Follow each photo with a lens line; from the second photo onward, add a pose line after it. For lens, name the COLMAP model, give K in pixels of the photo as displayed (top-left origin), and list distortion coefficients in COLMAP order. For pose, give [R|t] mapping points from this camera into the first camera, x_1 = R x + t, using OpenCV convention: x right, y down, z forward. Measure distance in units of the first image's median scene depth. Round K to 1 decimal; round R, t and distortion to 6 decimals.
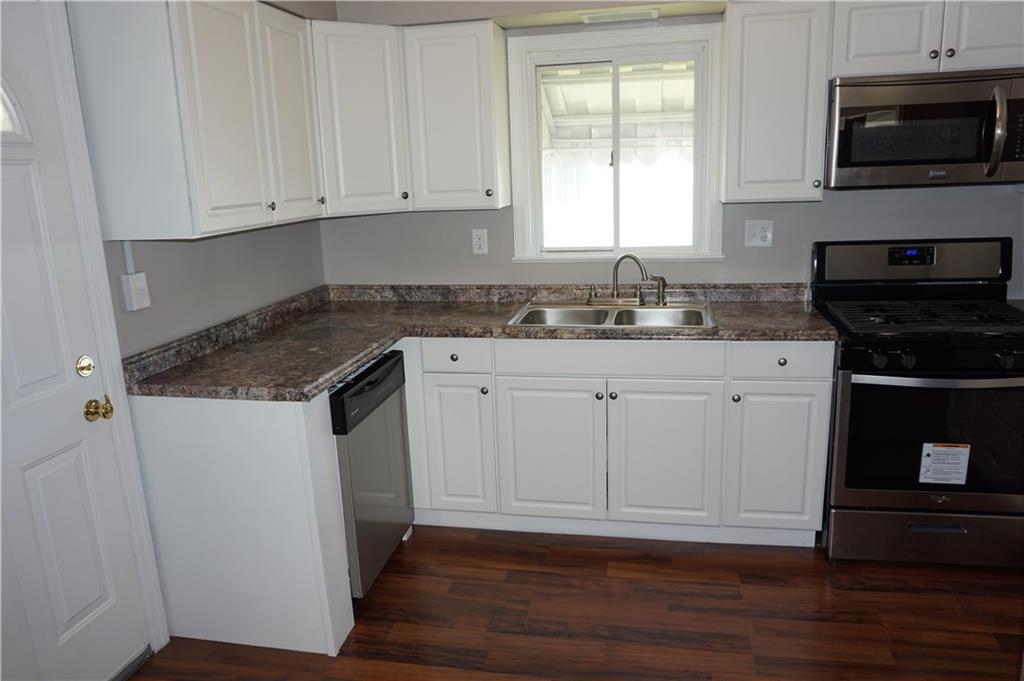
lens RADIAL K [[733.5, 0, 512.0], [0, 733.5, 340.5], [0, 0, 1]] dist [-0.067543, 0.048141]
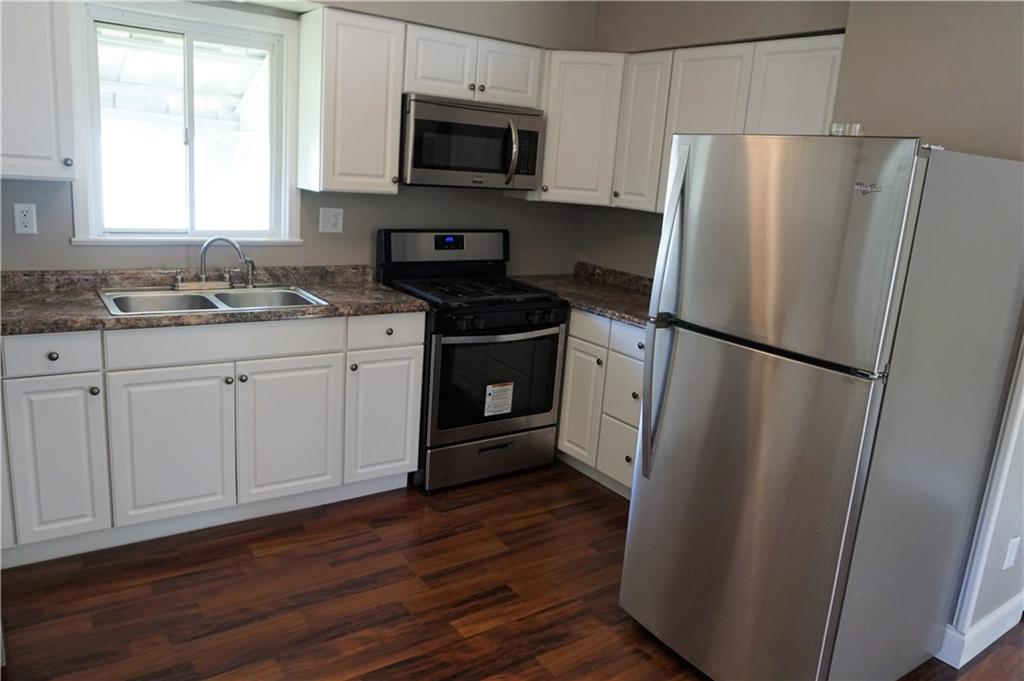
lens RADIAL K [[733.5, 0, 512.0], [0, 733.5, 340.5], [0, 0, 1]] dist [-0.067543, 0.048141]
pose [[0.679311, -0.079919, 0.729486, -0.336672], [0.065371, 0.996691, 0.048319, -0.000640], [-0.730933, 0.014864, 0.682287, 0.052026]]
